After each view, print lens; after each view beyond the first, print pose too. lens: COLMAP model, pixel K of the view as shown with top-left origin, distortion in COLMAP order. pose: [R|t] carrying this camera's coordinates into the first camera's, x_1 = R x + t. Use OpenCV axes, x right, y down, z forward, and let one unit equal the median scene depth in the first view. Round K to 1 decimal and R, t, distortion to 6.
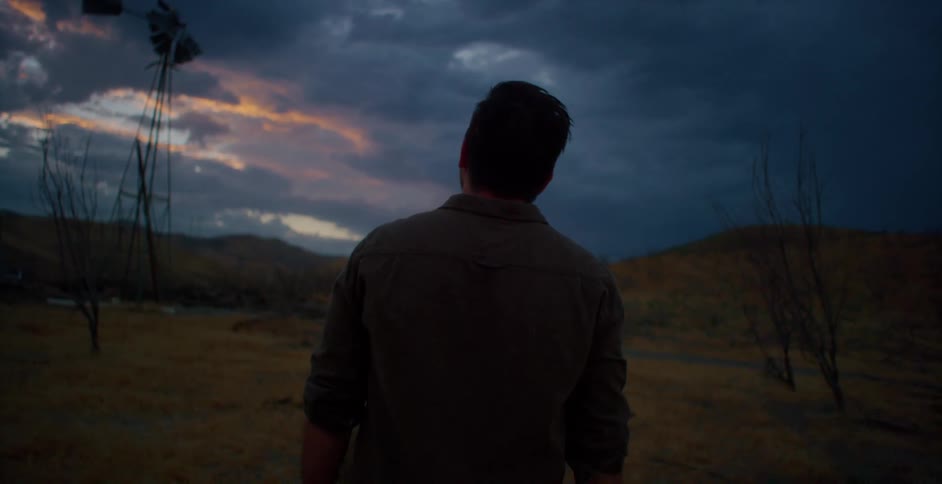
lens RADIAL K [[947.5, 0, 471.0], [0, 947.5, 242.0], [0, 0, 1]] dist [0.043754, 0.004348]
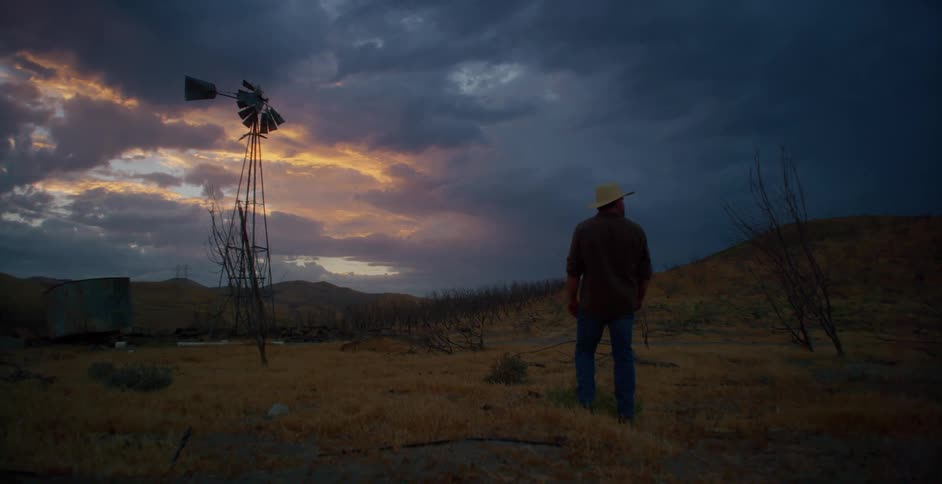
lens RADIAL K [[1001.4, 0, 423.1], [0, 1001.4, 240.9], [0, 0, 1]] dist [-0.058668, -0.000384]
pose [[0.992306, -0.096967, -0.076976, -0.032170], [0.094400, 0.994871, -0.036329, 0.009476], [0.080104, 0.028783, 0.996371, -0.213818]]
